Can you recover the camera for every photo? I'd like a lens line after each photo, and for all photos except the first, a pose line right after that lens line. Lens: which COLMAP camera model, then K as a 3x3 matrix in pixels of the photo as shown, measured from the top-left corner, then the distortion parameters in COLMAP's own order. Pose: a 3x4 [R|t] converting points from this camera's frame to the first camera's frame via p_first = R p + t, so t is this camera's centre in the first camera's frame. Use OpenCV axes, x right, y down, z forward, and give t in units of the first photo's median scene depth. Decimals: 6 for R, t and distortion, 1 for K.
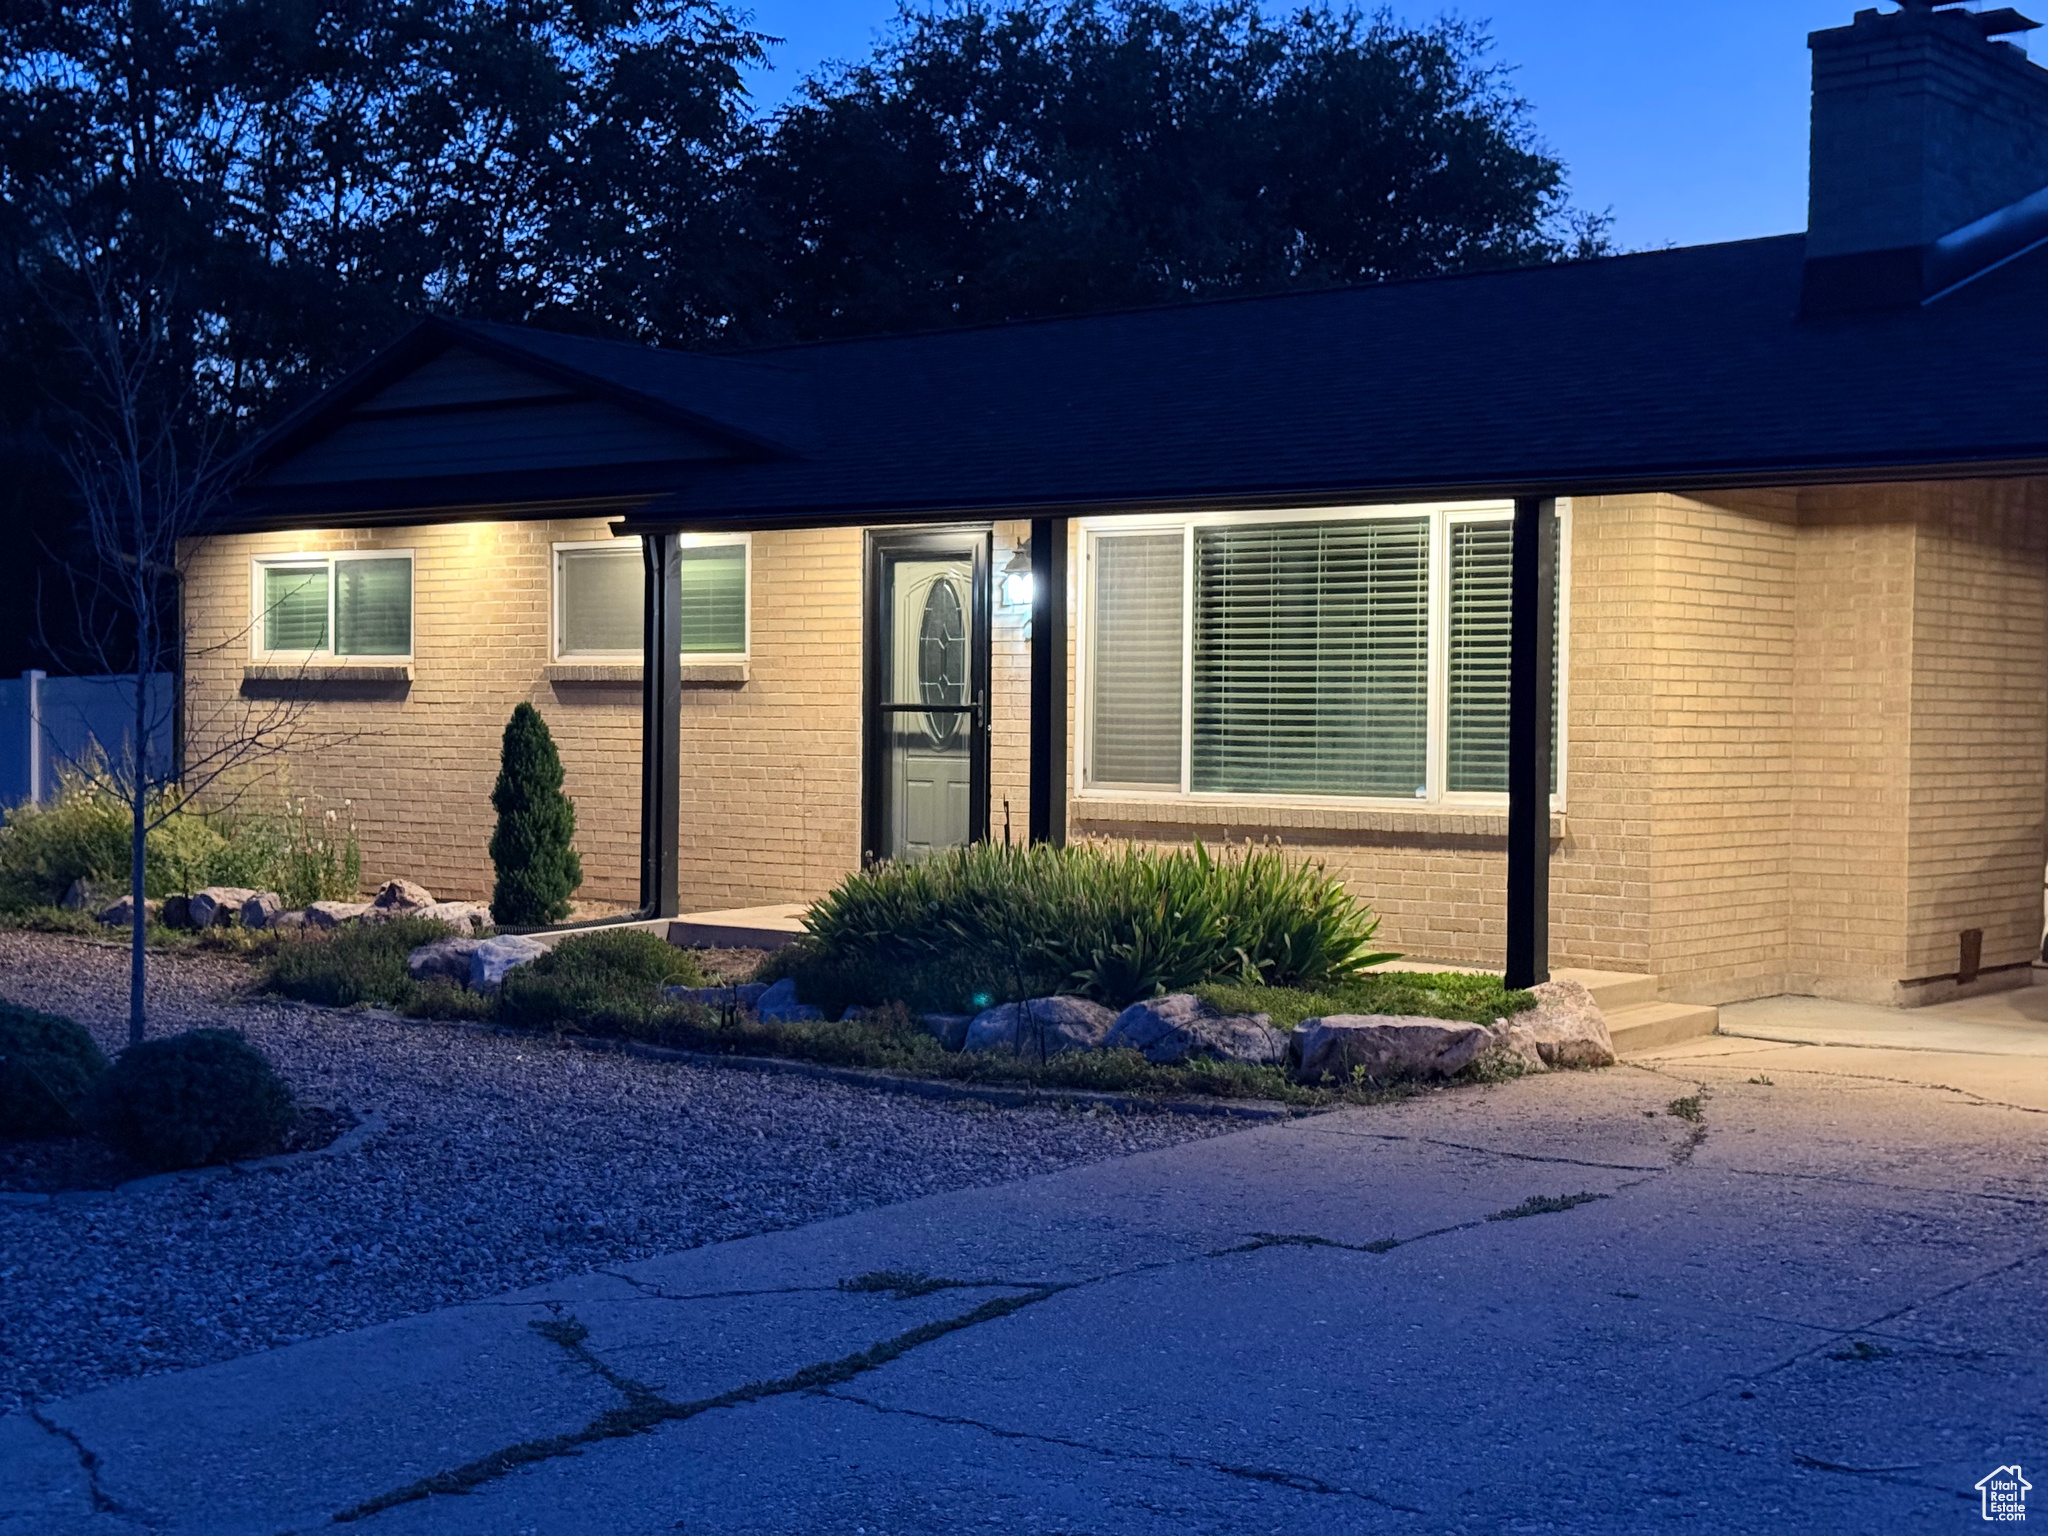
lens RADIAL K [[2930.9, 0, 1024.0], [0, 2930.9, 768.0], [0, 0, 1]] dist [0.101965, 0.018797]
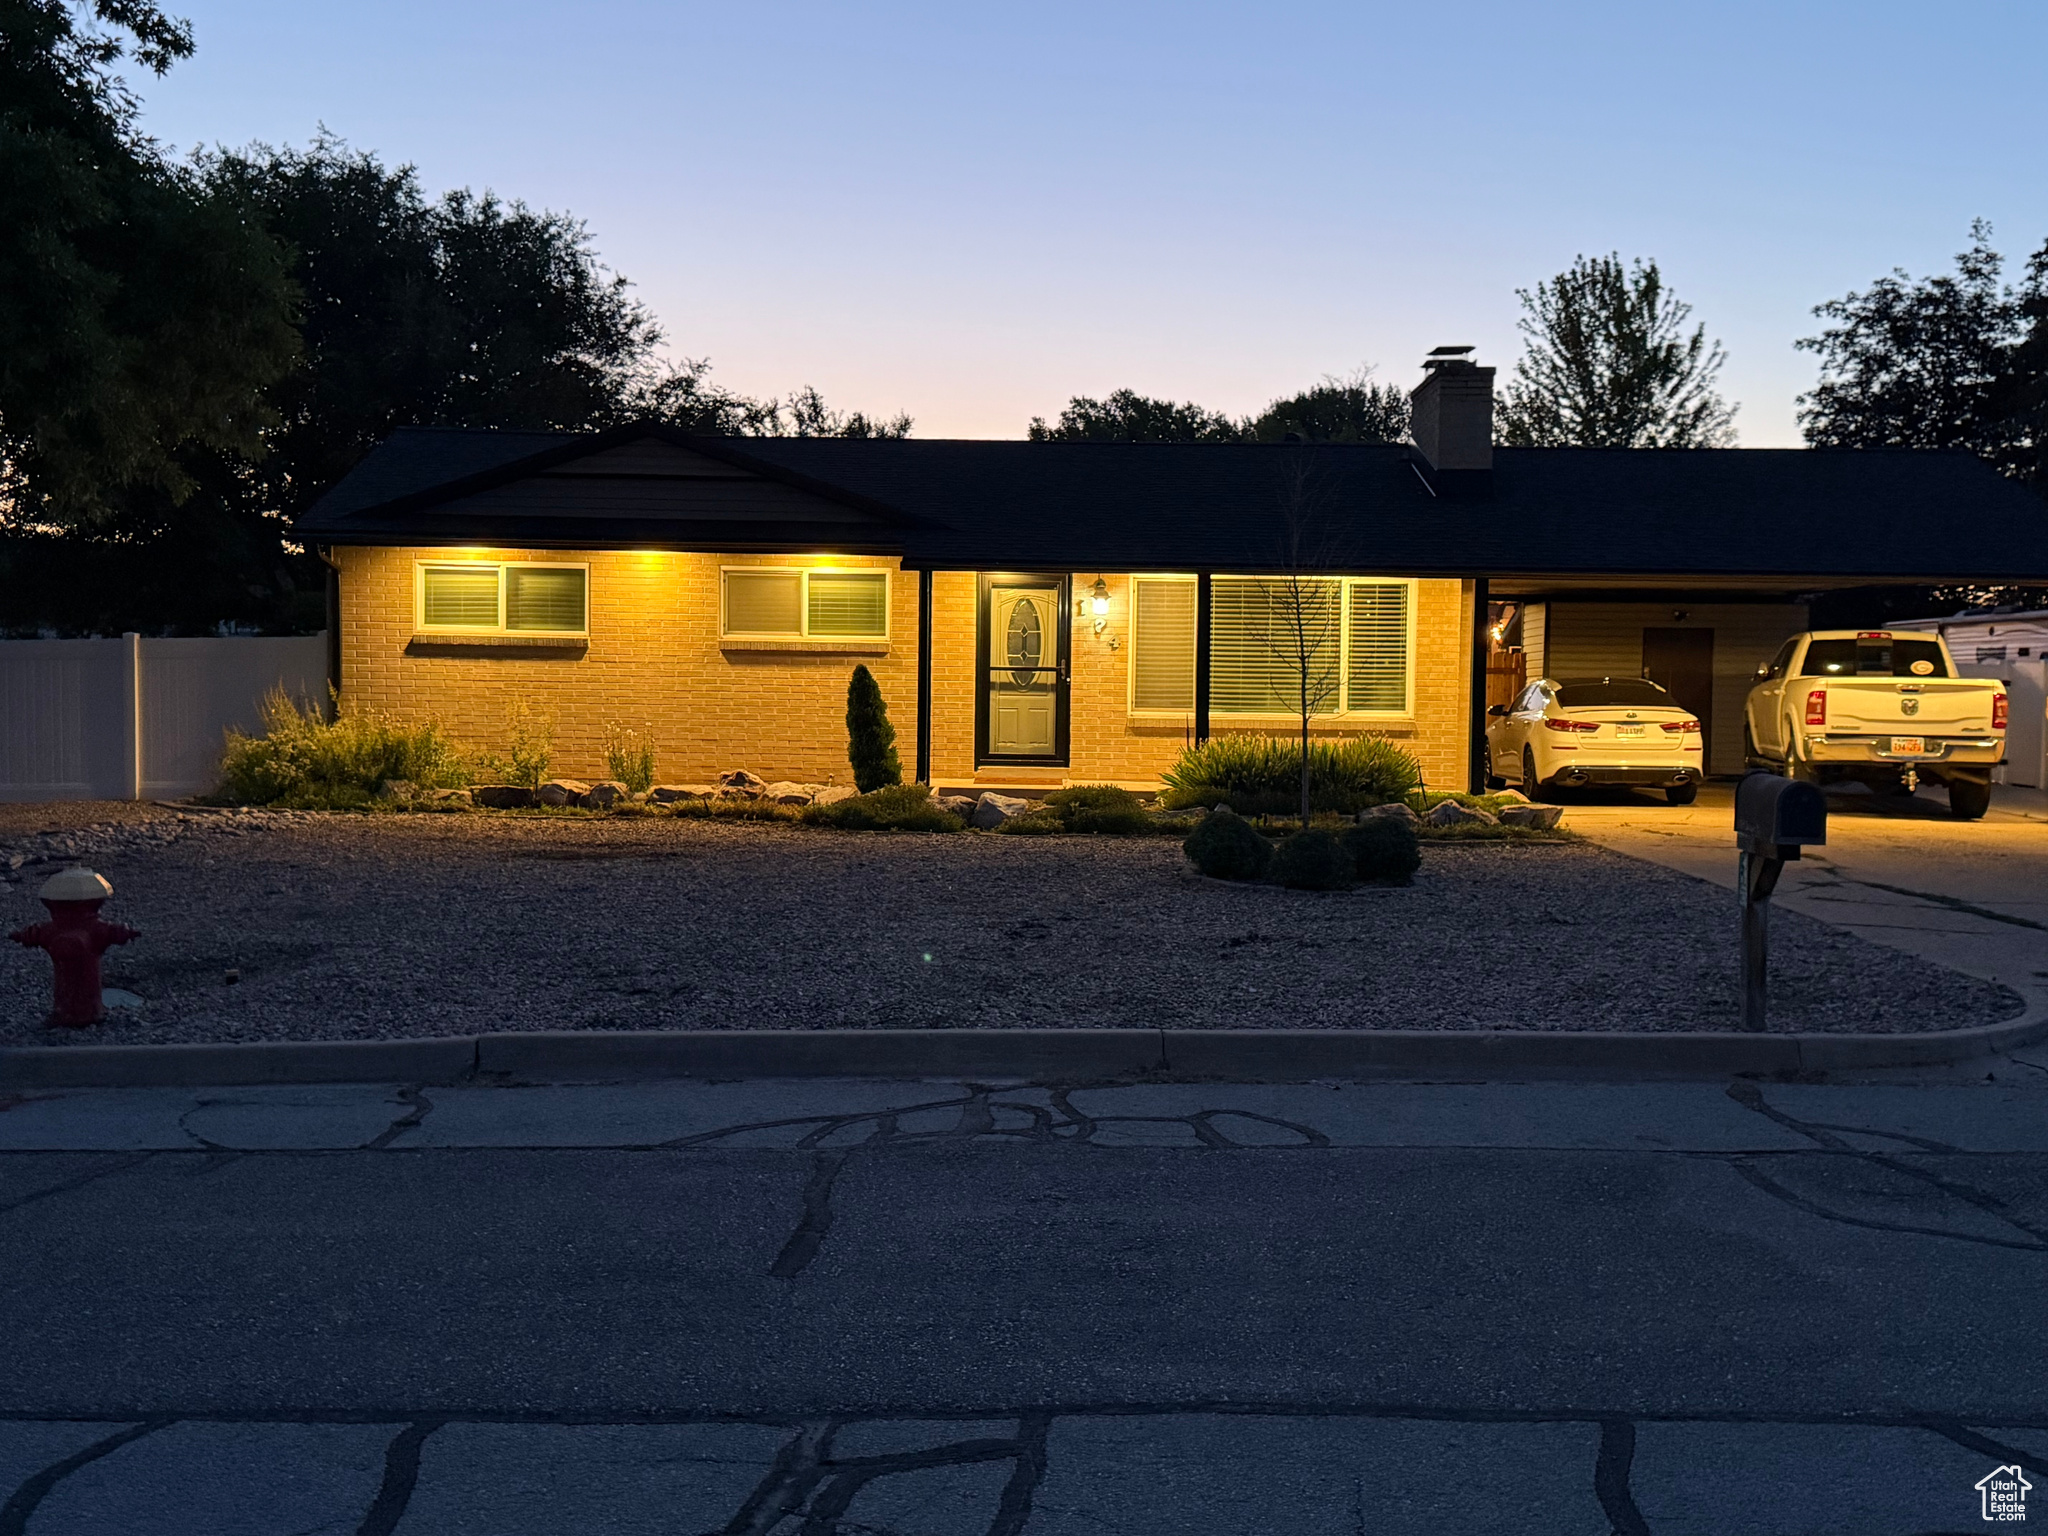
lens RADIAL K [[2077.2, 0, 1024.0], [0, 2077.2, 768.0], [0, 0, 1]] dist [0.165187, -0.736372]
pose [[0.767387, -0.025918, 0.640660, -0.849770], [0.004865, 0.999389, 0.034602, -0.003064], [-0.641165, -0.023436, 0.767045, -0.006940]]
